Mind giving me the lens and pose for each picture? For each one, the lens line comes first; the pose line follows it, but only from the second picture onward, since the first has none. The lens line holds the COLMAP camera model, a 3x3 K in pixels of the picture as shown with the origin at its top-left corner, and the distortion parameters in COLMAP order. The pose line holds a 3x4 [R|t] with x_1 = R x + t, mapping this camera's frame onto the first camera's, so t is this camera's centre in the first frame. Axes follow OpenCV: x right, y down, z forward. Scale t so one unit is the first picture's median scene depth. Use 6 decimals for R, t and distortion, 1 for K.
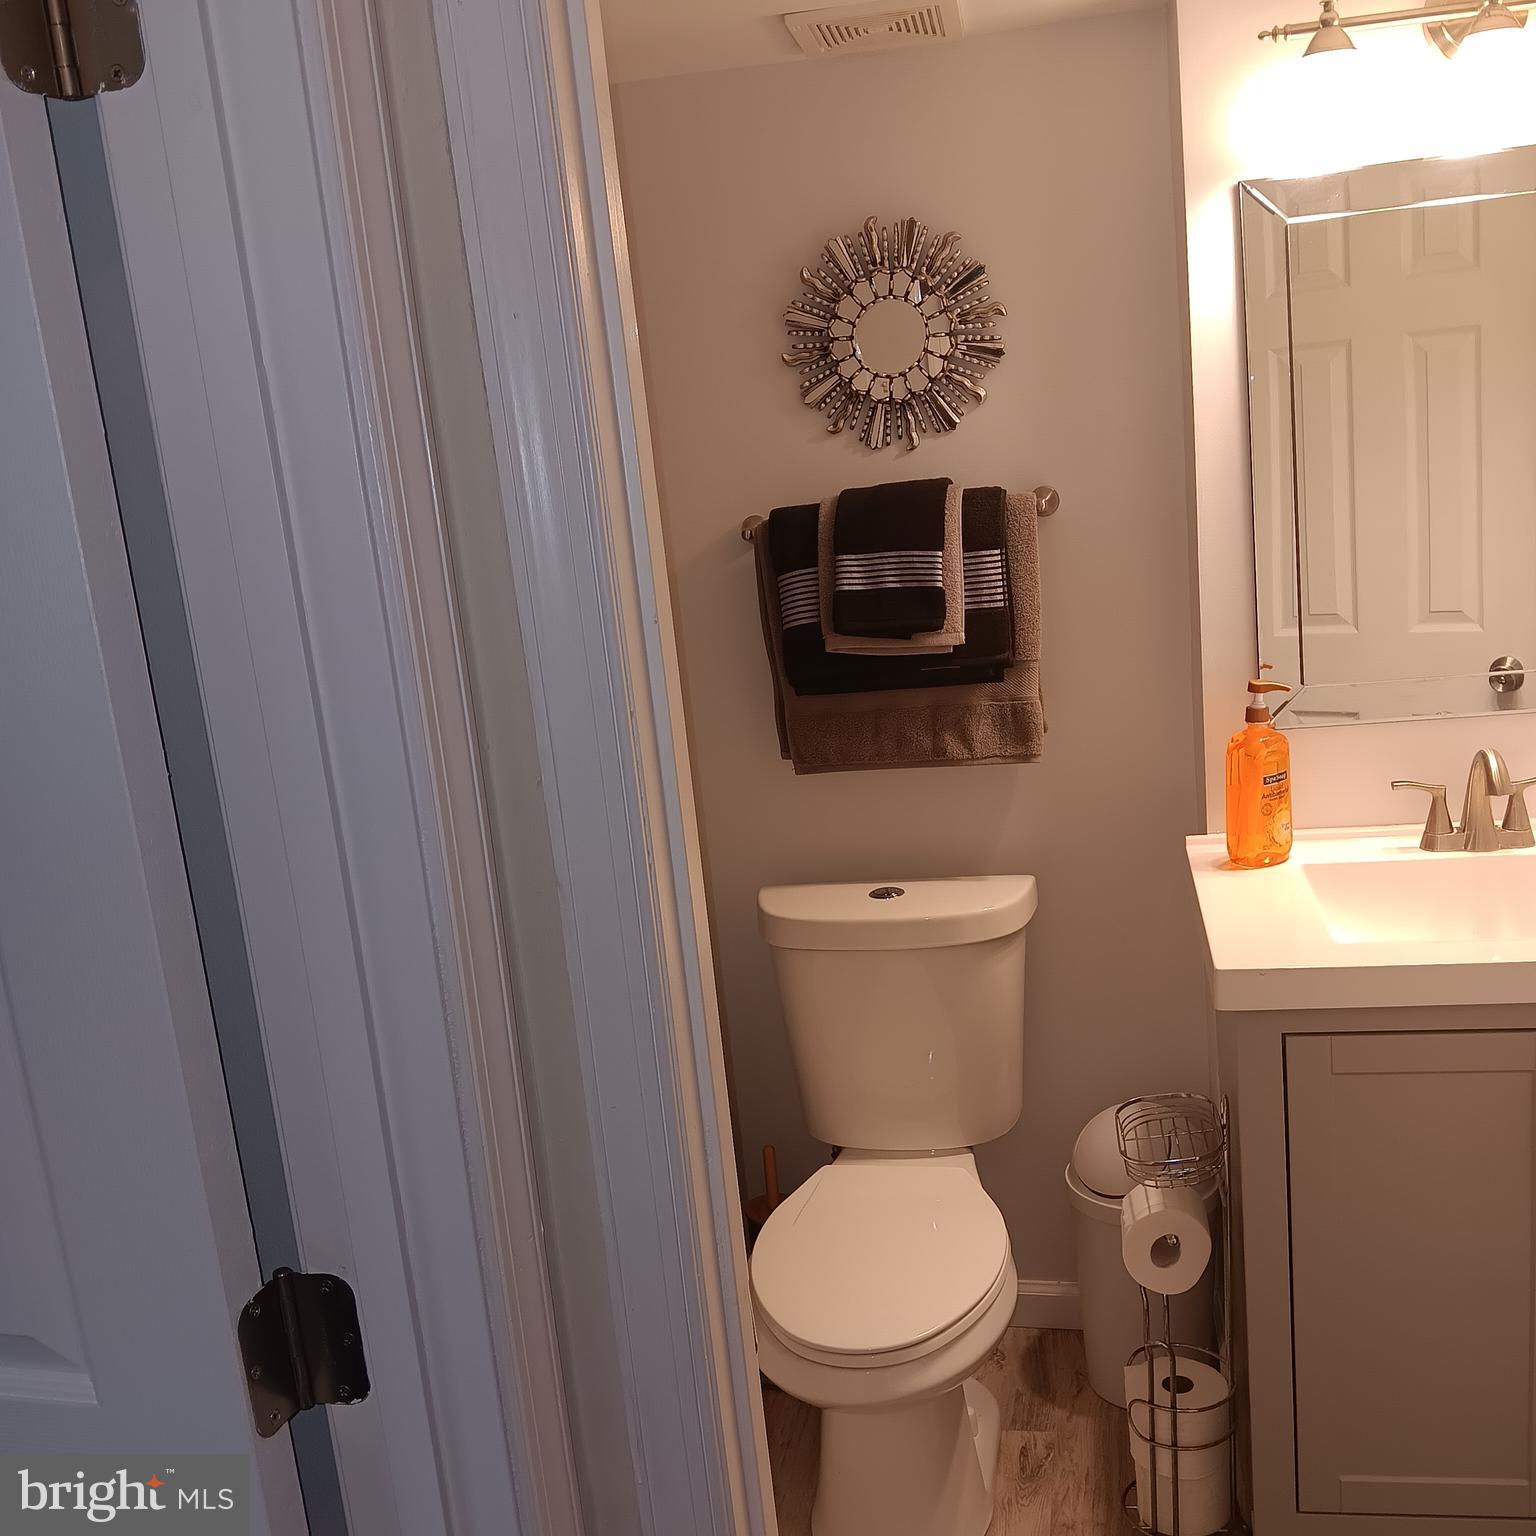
lens RADIAL K [[1596.2, 0, 784.3], [0, 1596.2, 779.3], [0, 0, 1]] dist [0.137283, -0.280221]
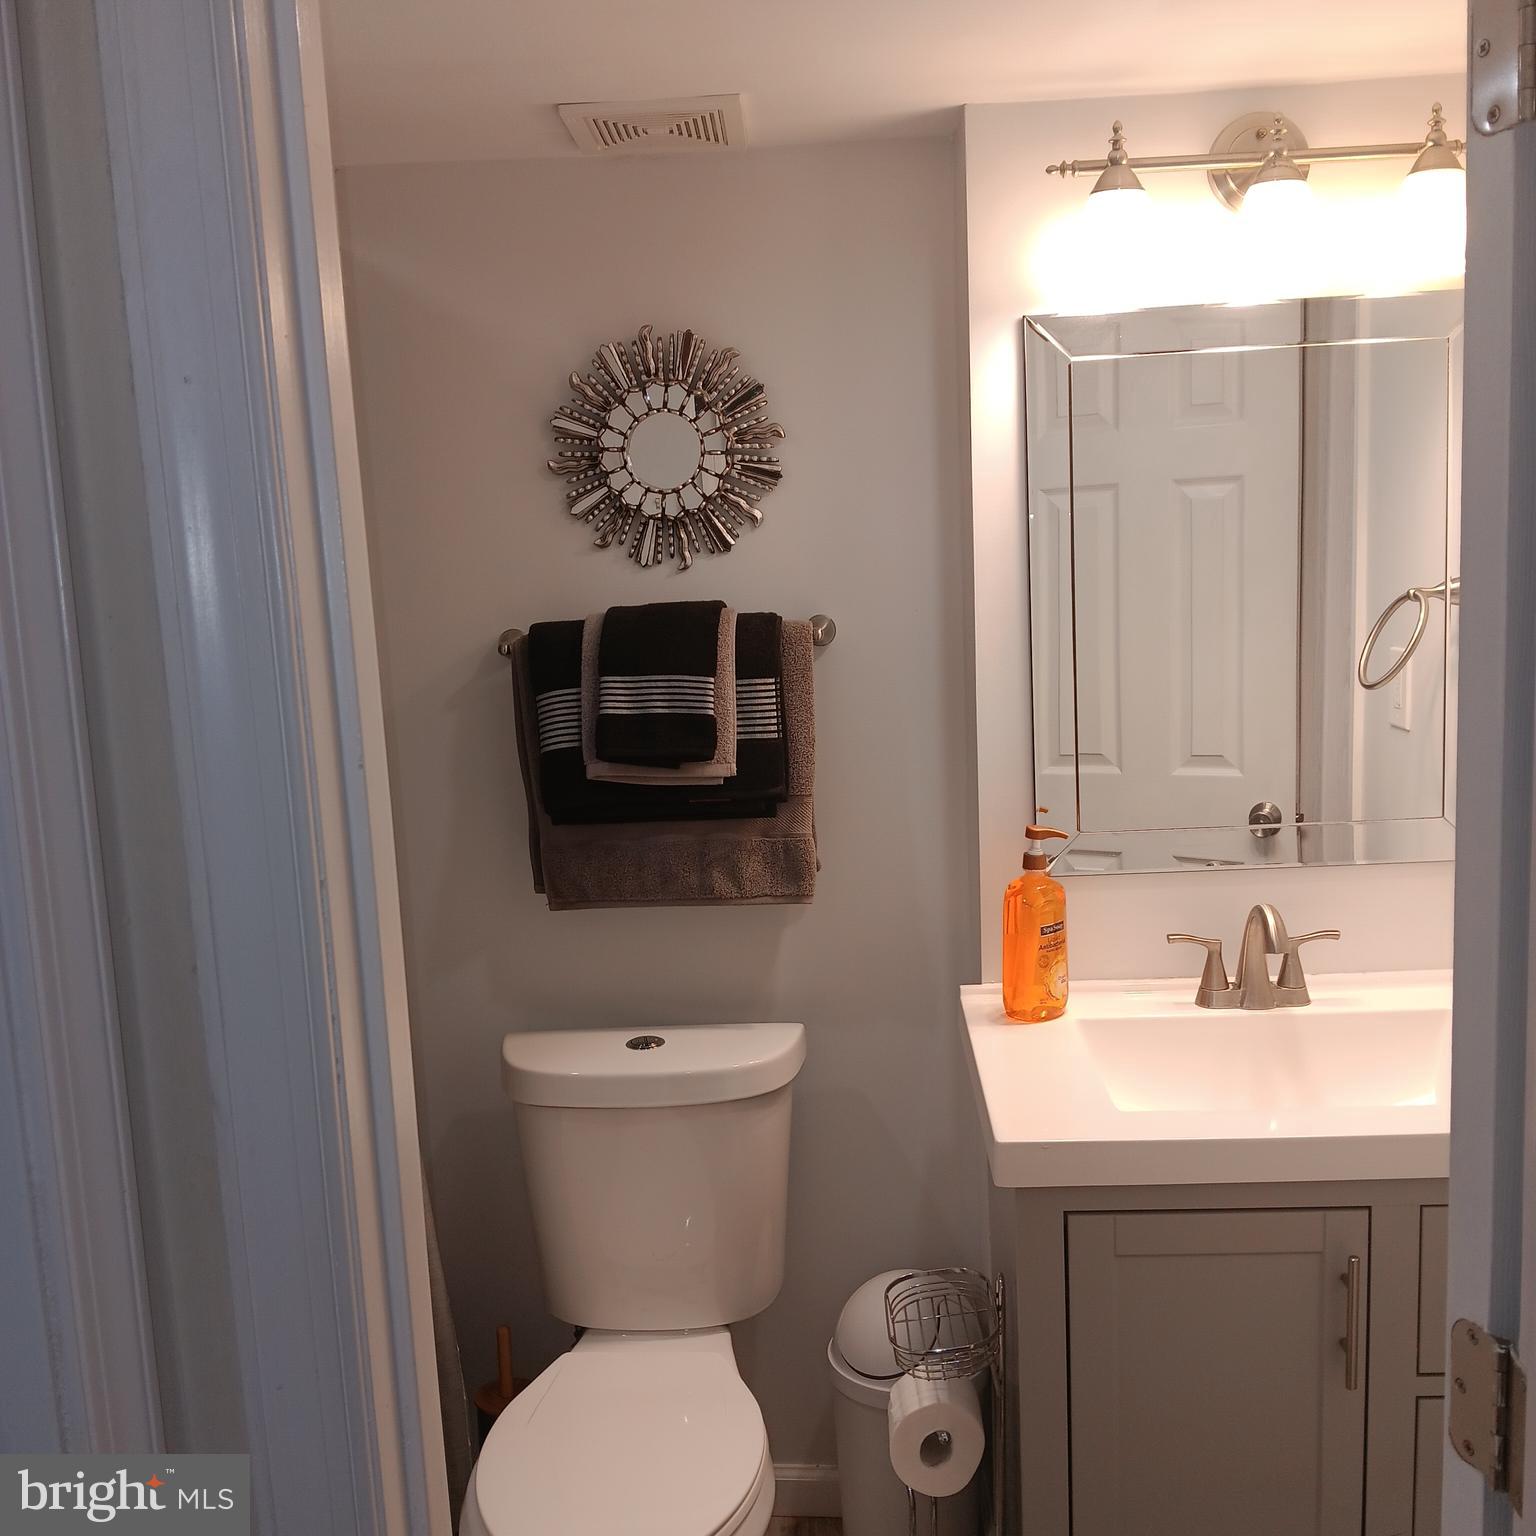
lens RADIAL K [[1596.2, 0, 784.3], [0, 1596.2, 779.3], [0, 0, 1]] dist [0.137283, -0.280221]
pose [[0.989027, 0.031348, 0.144370, 0.005715], [-0.021255, 0.997255, -0.070931, -0.016865], [-0.146197, 0.067084, 0.986978, 0.071497]]
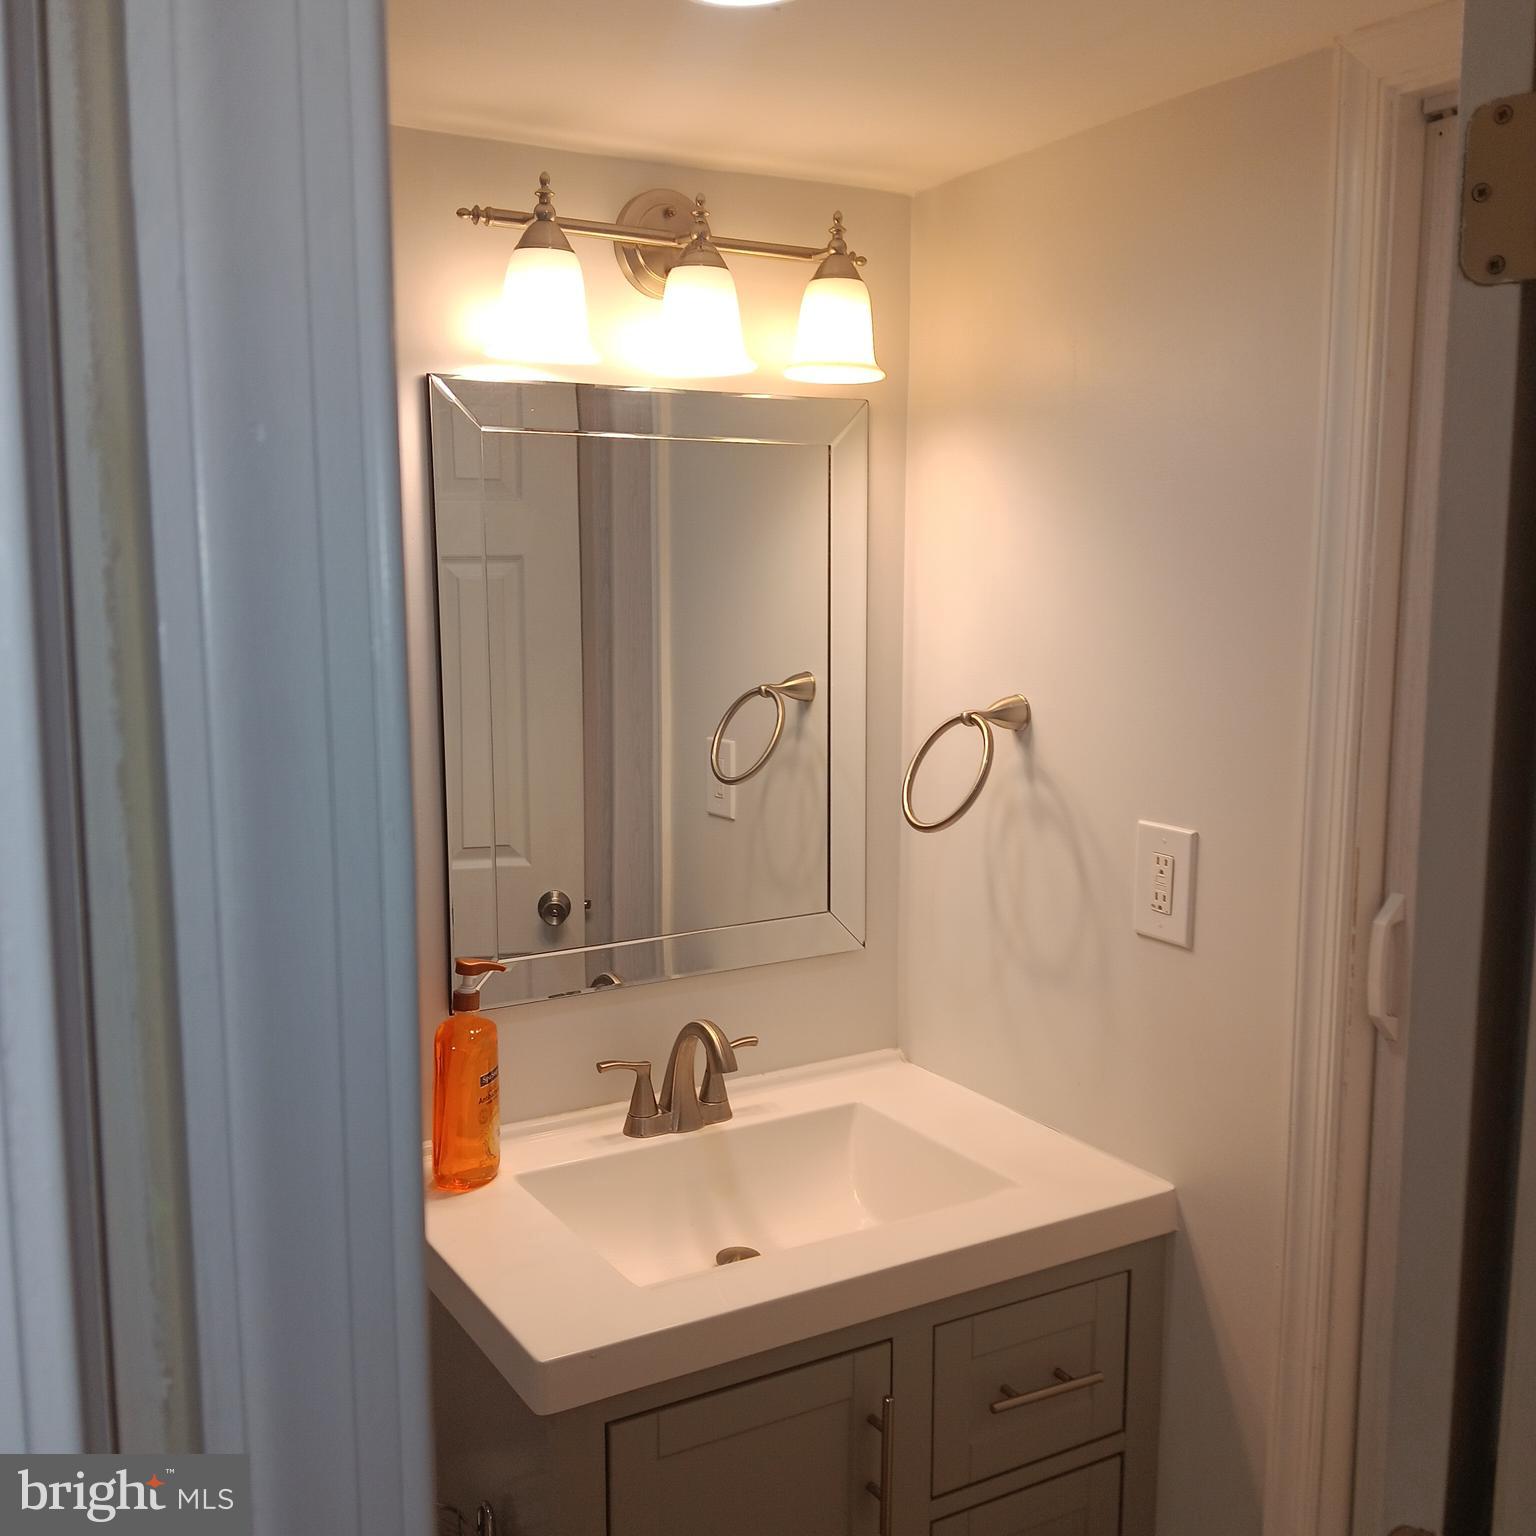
lens RADIAL K [[1579.1, 0, 780.1], [0, 1579.1, 782.2], [0, 0, 1]] dist [0.153370, -0.372306]
pose [[0.749097, 0.007378, 0.662420, -0.119142], [0.067543, 0.993876, -0.087451, -0.064192], [-0.659009, 0.110251, 0.744011, 0.251564]]
